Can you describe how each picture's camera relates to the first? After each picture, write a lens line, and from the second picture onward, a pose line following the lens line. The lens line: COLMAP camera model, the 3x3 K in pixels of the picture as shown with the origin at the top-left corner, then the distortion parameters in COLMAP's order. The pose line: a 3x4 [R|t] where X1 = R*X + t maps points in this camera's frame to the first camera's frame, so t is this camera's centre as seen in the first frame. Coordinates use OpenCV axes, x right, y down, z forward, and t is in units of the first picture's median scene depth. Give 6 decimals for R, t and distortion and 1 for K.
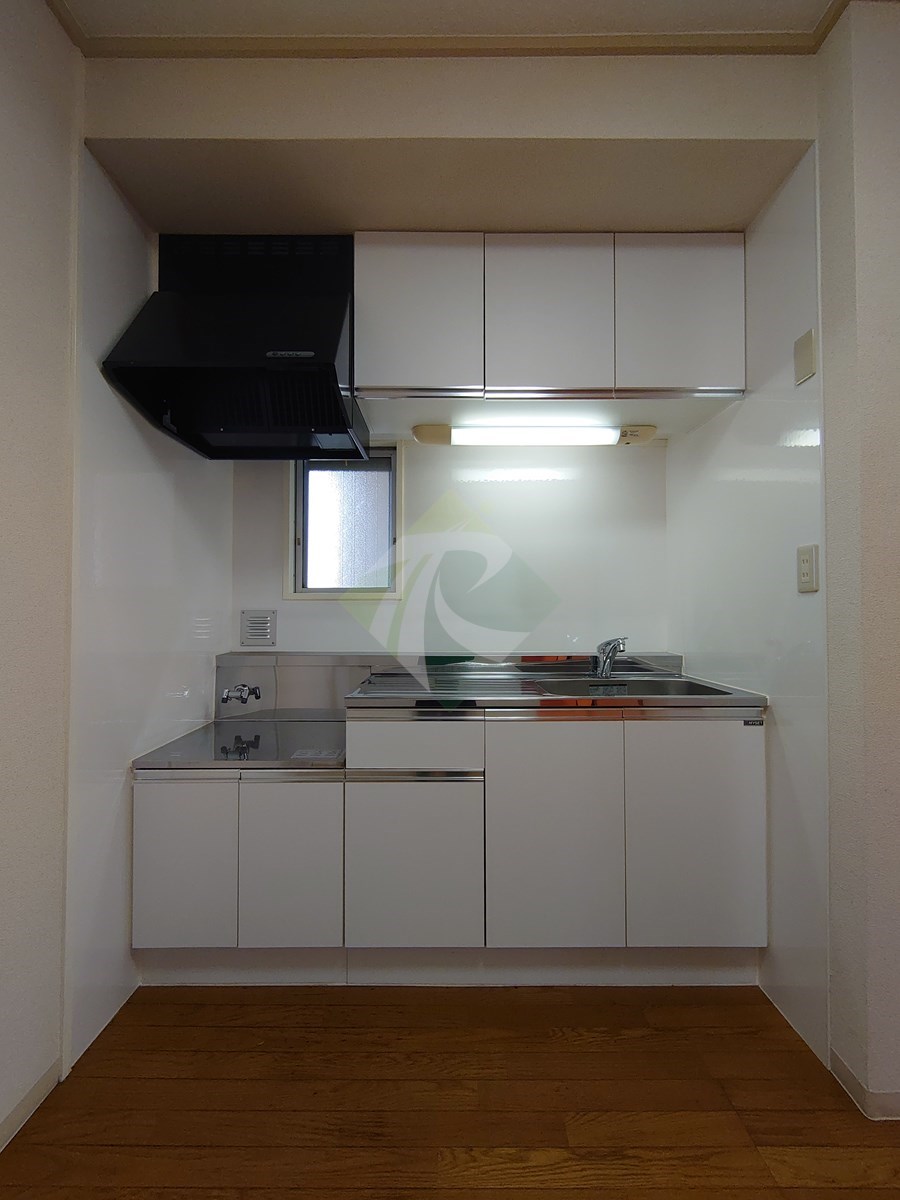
lens RADIAL K [[515.3, 0, 448.6], [0, 515.3, 602.1], [0, 0, 1]] dist [0.002400, -0.000511]
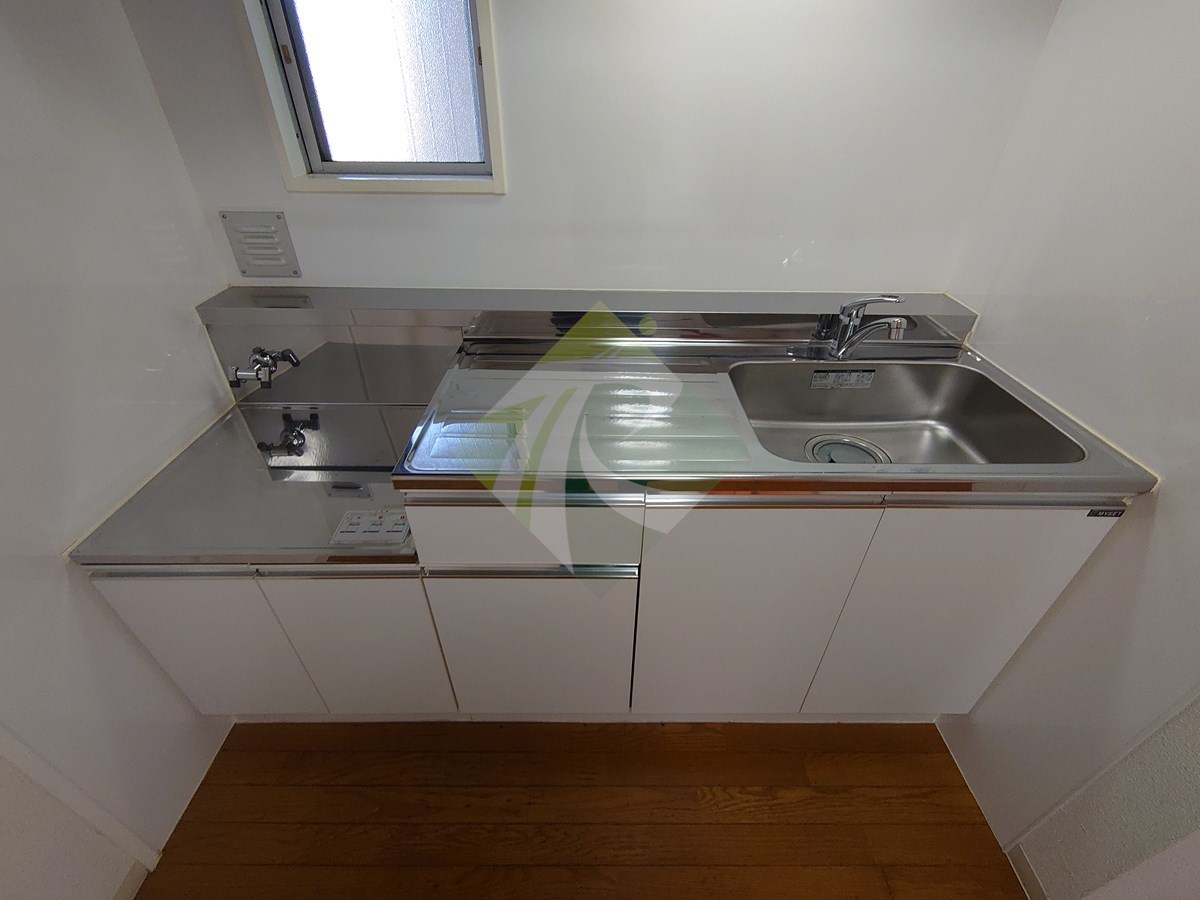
lens RADIAL K [[515.3, 0, 603.8], [0, 515.3, 449.6], [0, 0, 1]] dist [0.002400, -0.000511]
pose [[0.999939, 0.005067, 0.009839, 0.017946], [-0.009884, 0.808818, 0.587976, -0.159872], [-0.004978, -0.588037, 0.808819, 0.570537]]
